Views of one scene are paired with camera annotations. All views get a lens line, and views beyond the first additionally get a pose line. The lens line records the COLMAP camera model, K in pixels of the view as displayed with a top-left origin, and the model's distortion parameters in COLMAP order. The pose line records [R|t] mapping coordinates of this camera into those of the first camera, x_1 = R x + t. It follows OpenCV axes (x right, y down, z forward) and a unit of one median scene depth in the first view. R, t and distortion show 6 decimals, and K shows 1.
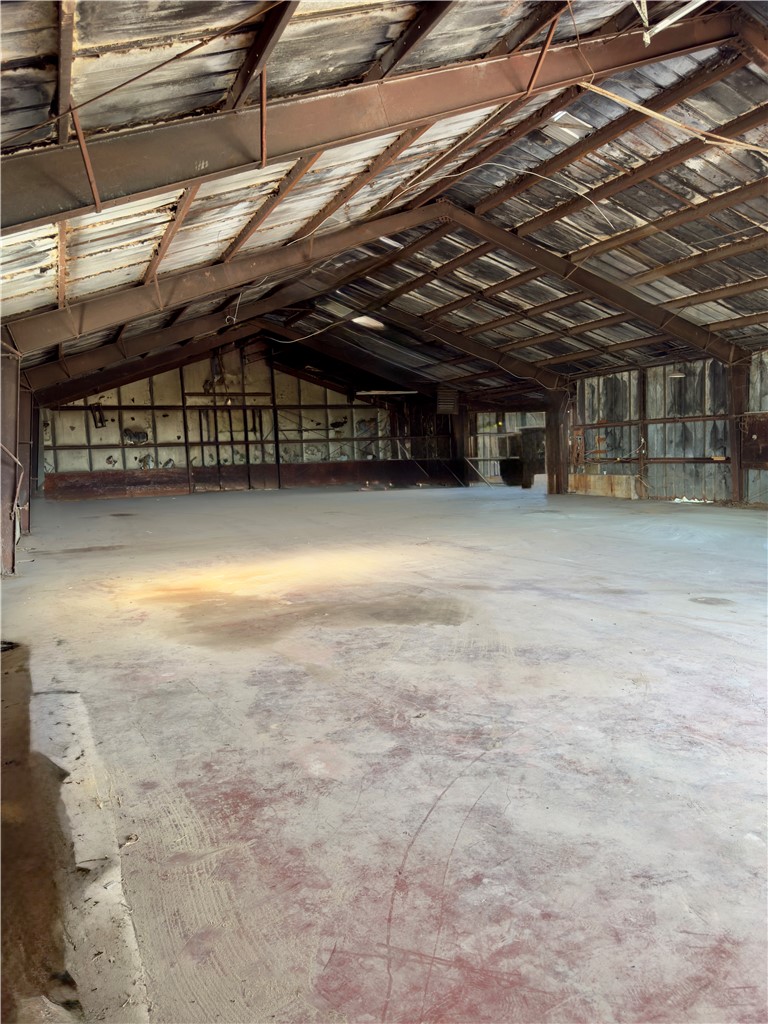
lens RADIAL K [[720.7, 0, 384.0], [0, 720.7, 512.0], [0, 0, 1]] dist [0.069462, 0.001551]
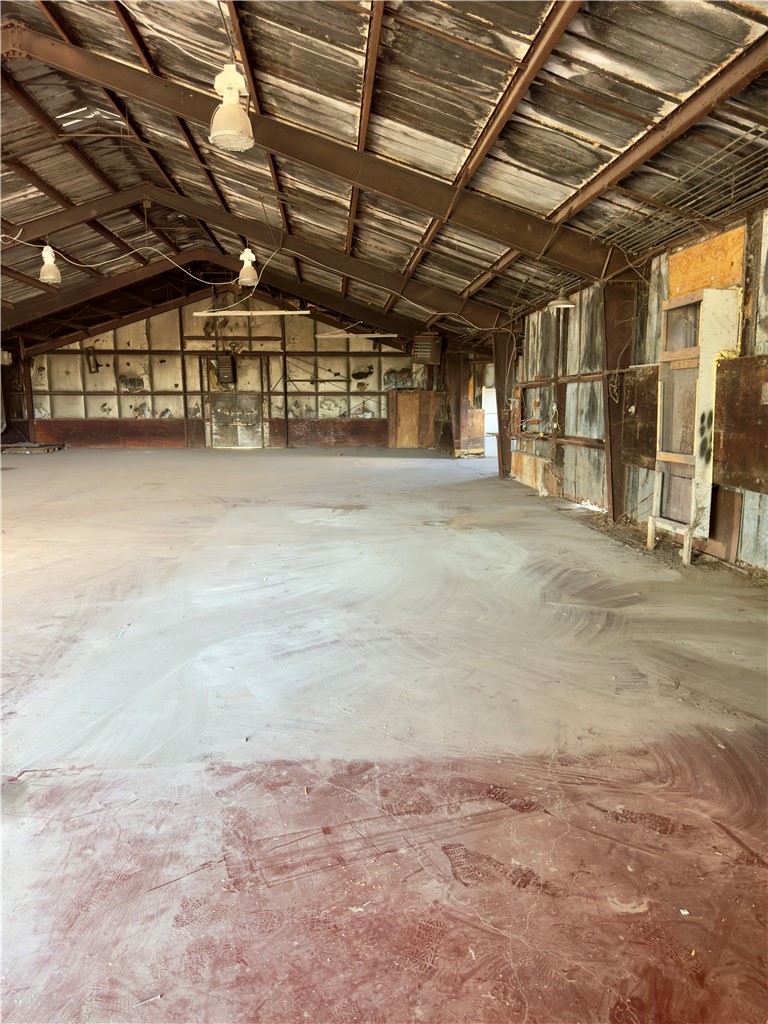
lens RADIAL K [[718.7, 0, 383.1], [0, 718.7, 514.1], [0, 0, 1]] dist [0.094083, -0.144116]
pose [[0.936573, 0.085053, -0.339997, 0.413397], [-0.061219, 0.994894, 0.080244, -0.043294], [0.345085, -0.054340, 0.936997, 0.311736]]
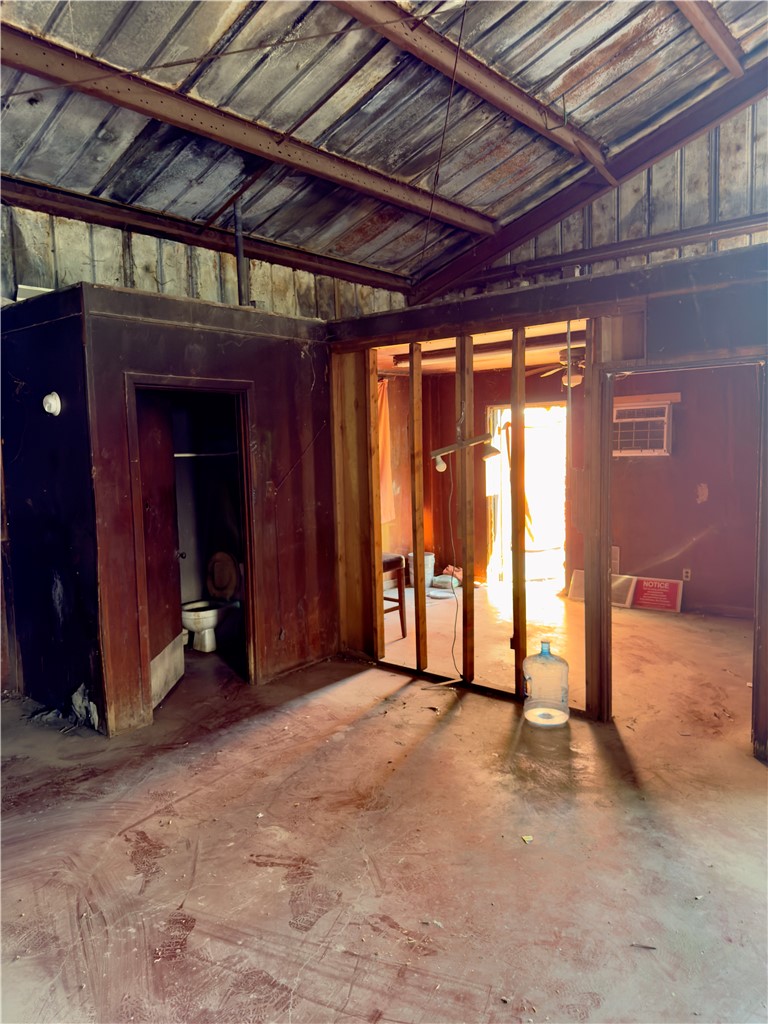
lens RADIAL K [[725.6, 0, 383.4], [0, 725.6, 508.5], [0, 0, 1]] dist [0.035188, -0.035823]
pose [[-0.420881, -0.040349, 0.906218, 0.261515], [0.127919, 0.986387, 0.103329, -0.054235], [-0.898051, 0.159412, -0.409990, 0.473092]]
